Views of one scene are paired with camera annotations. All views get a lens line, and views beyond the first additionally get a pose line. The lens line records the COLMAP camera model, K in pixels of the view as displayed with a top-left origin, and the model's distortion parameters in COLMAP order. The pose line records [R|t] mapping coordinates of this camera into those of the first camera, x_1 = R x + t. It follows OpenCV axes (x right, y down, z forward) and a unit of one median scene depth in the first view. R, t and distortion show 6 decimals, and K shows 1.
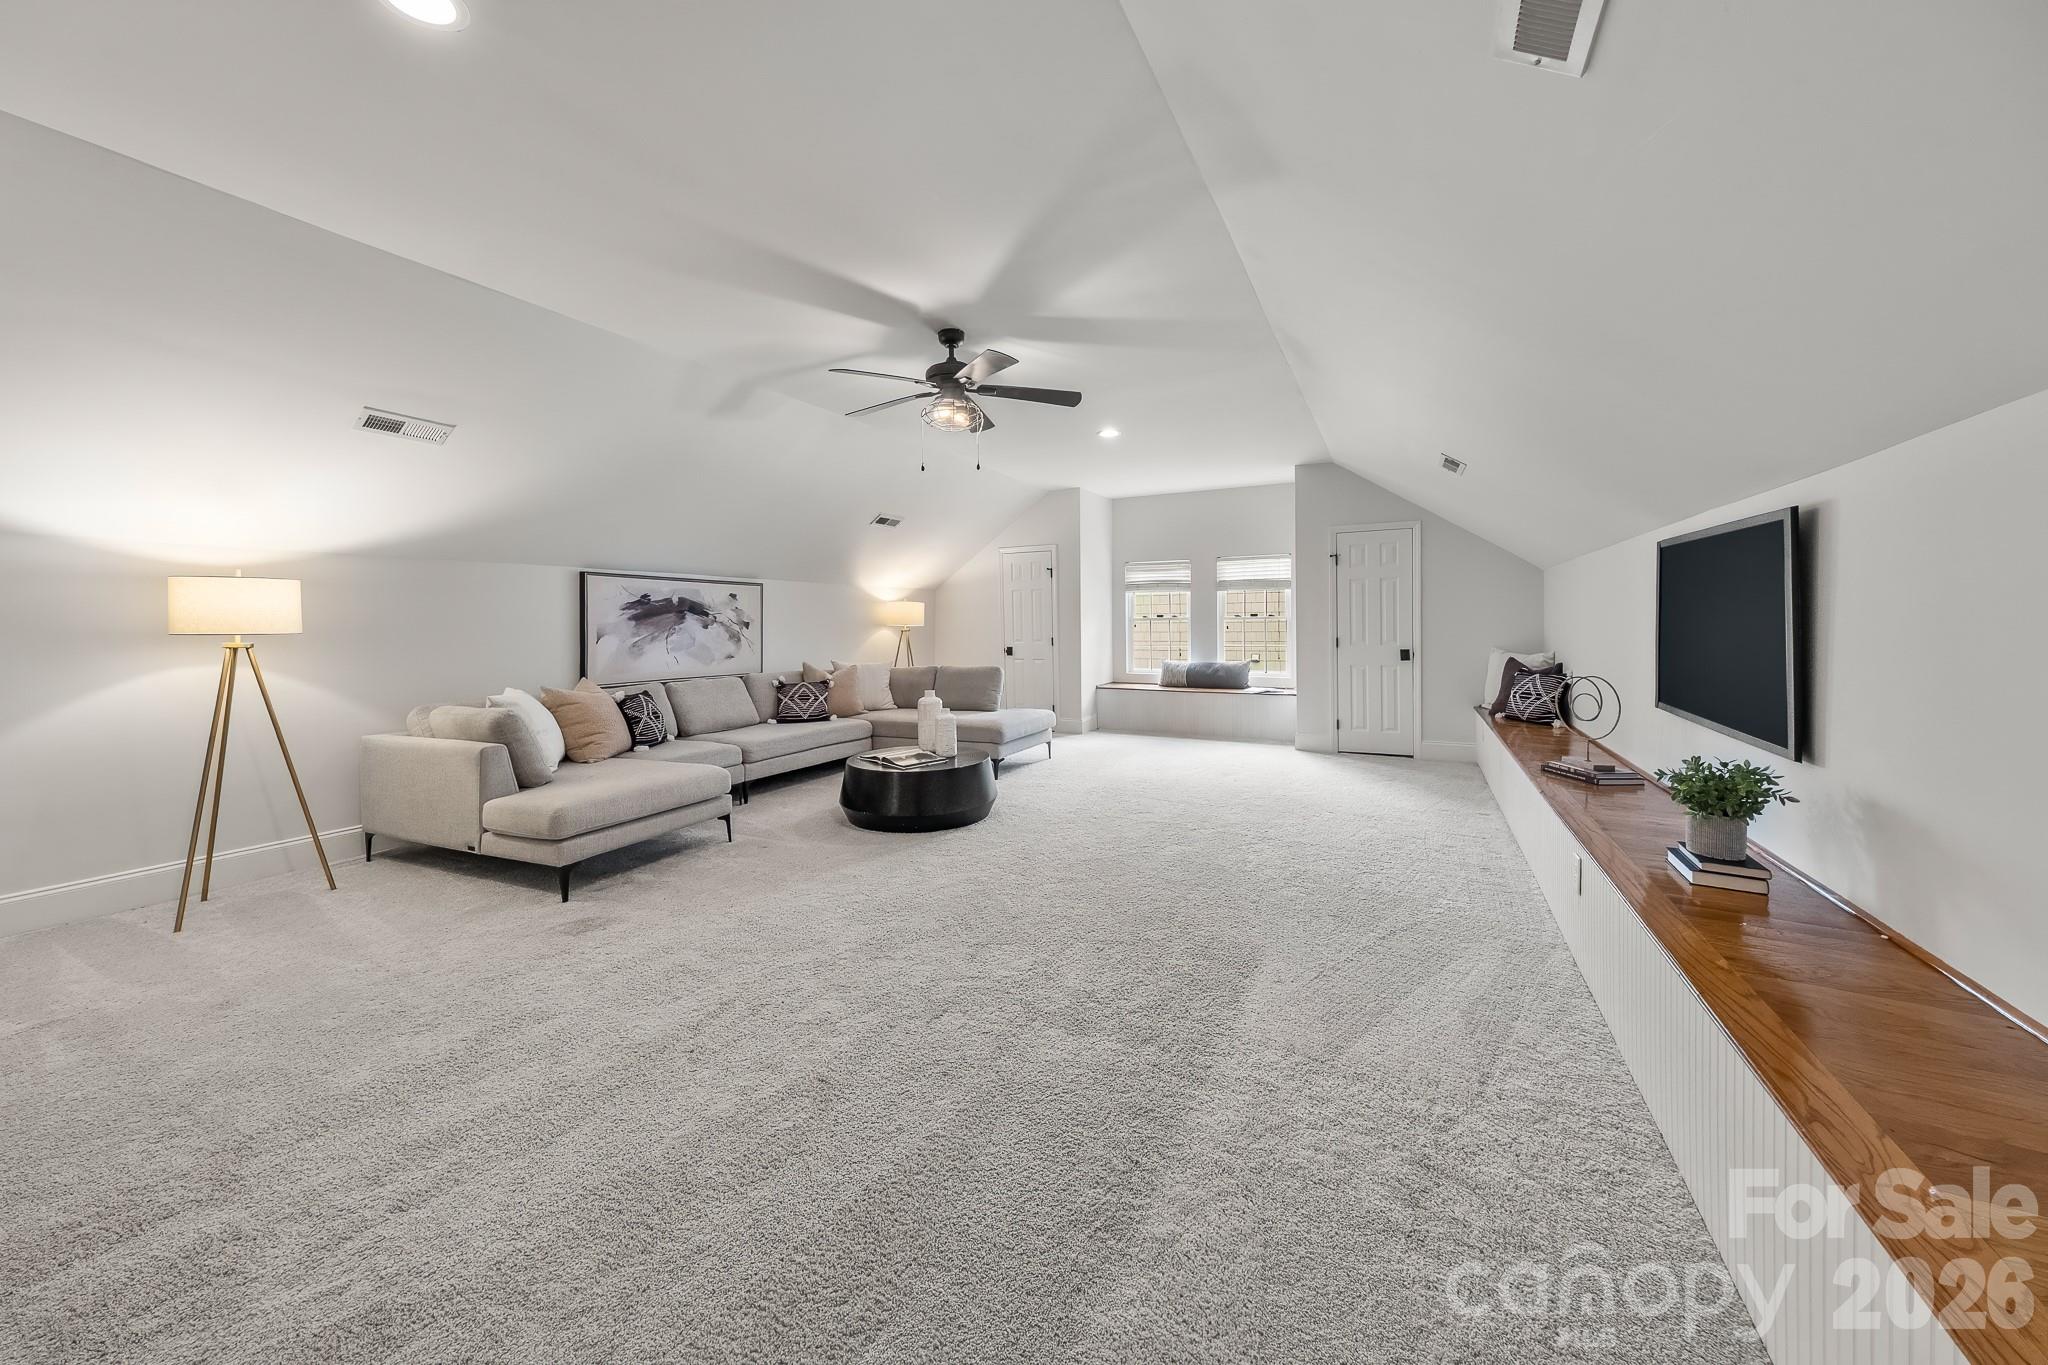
lens RADIAL K [[709.5, 0, 1026.6], [0, 709.5, 621.4], [0, 0, 1]] dist [0.007589, -0.001236]
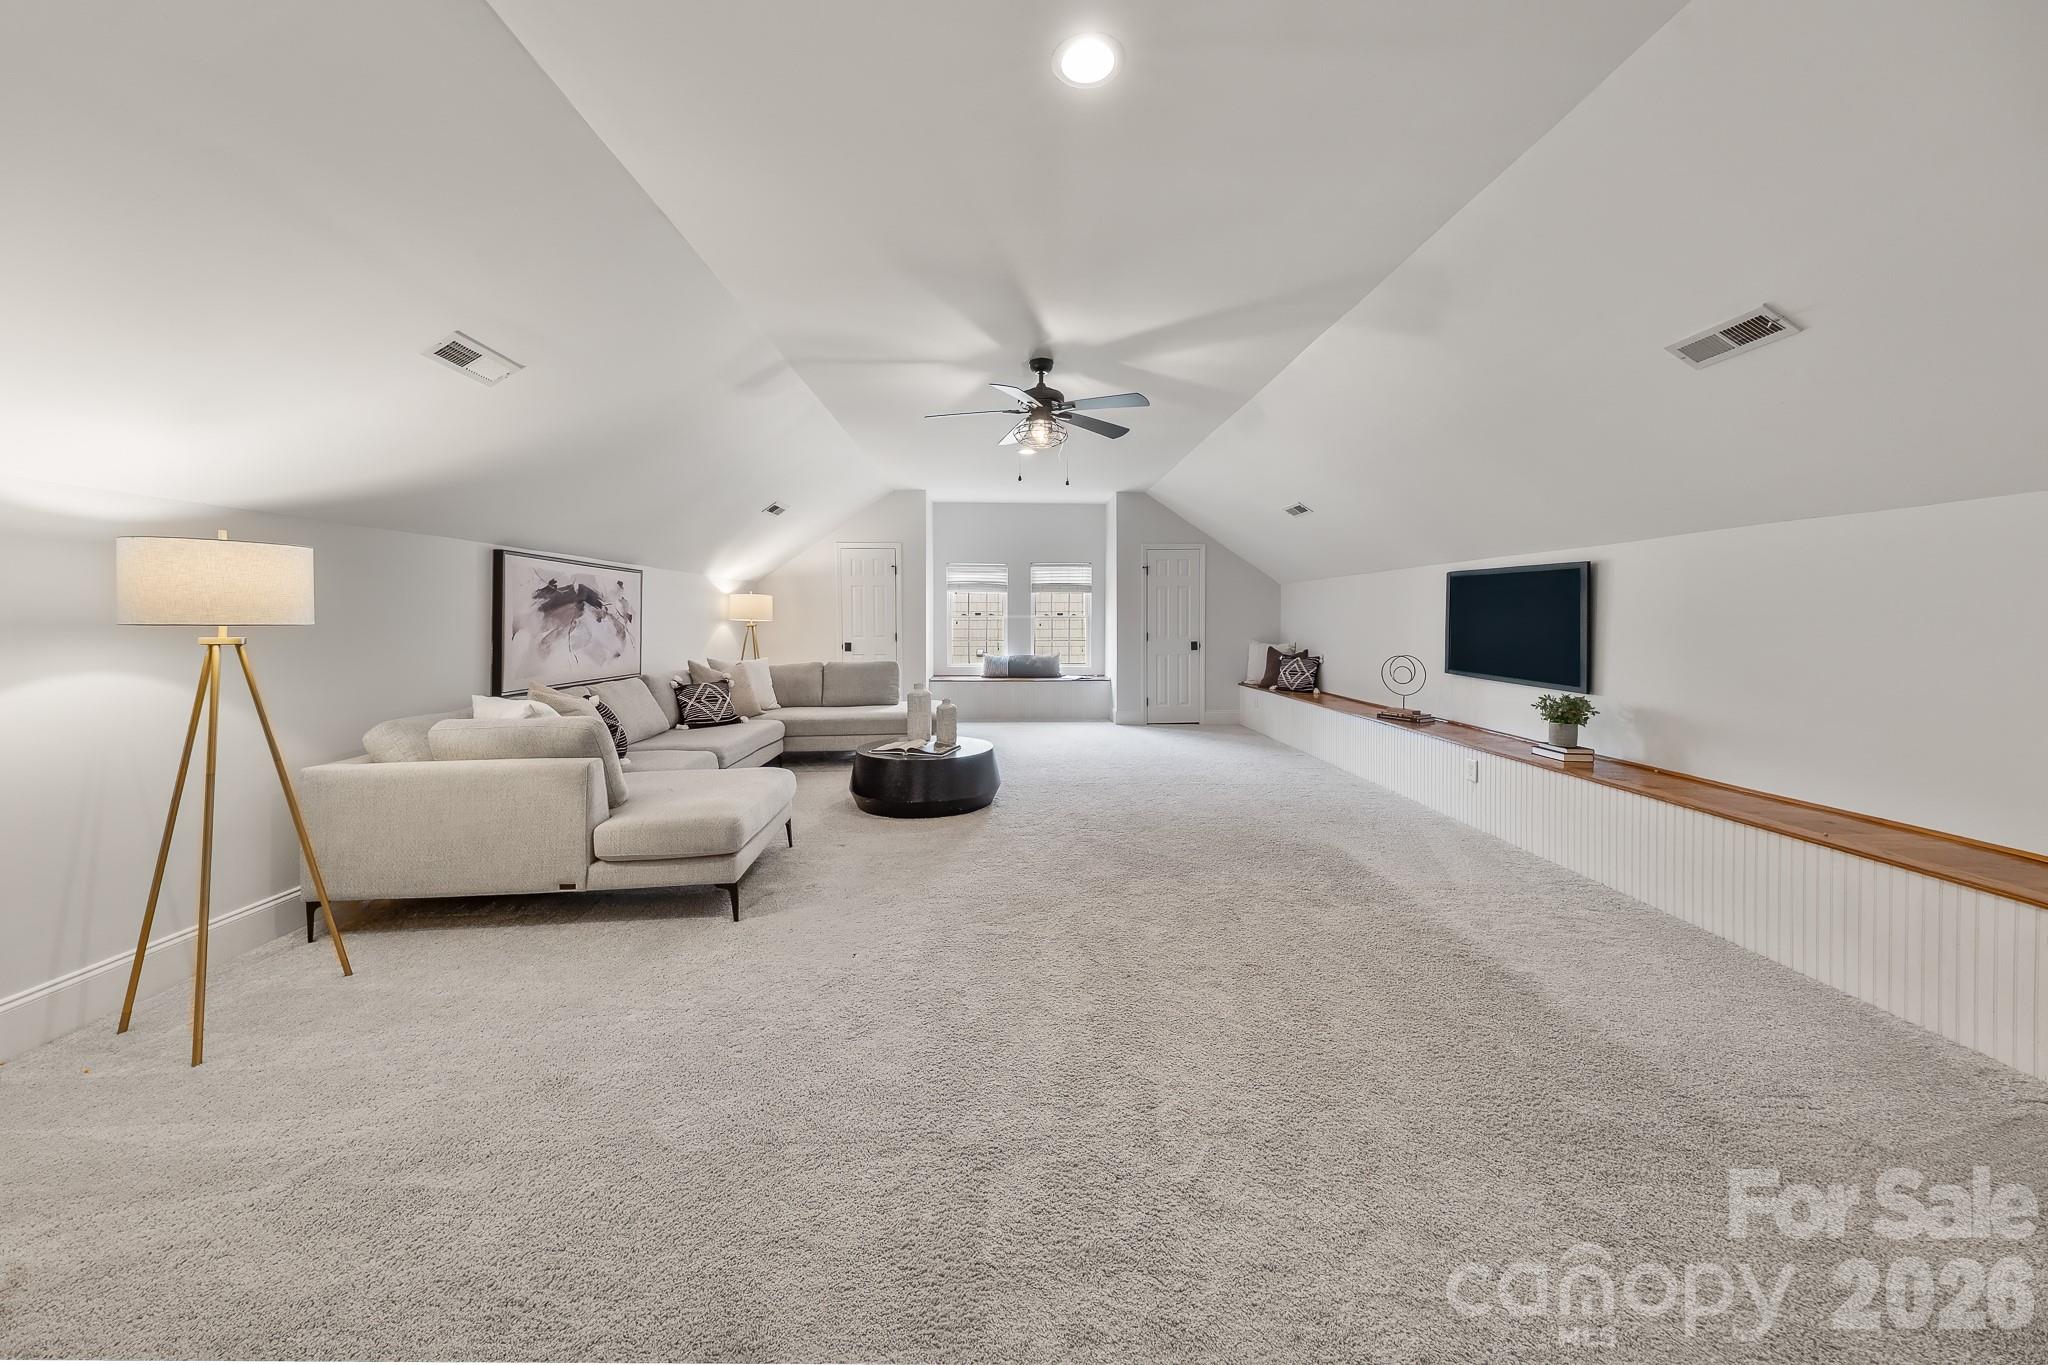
lens RADIAL K [[709.5, 0, 1015.5], [0, 709.5, 616.5], [0, 0, 1]] dist [0.007589, -0.001236]
pose [[0.876552, 0.010493, 0.481193, -0.433093], [-0.008661, 0.999944, -0.006028, 0.004593], [-0.481229, 0.001116, 0.876594, 0.018651]]
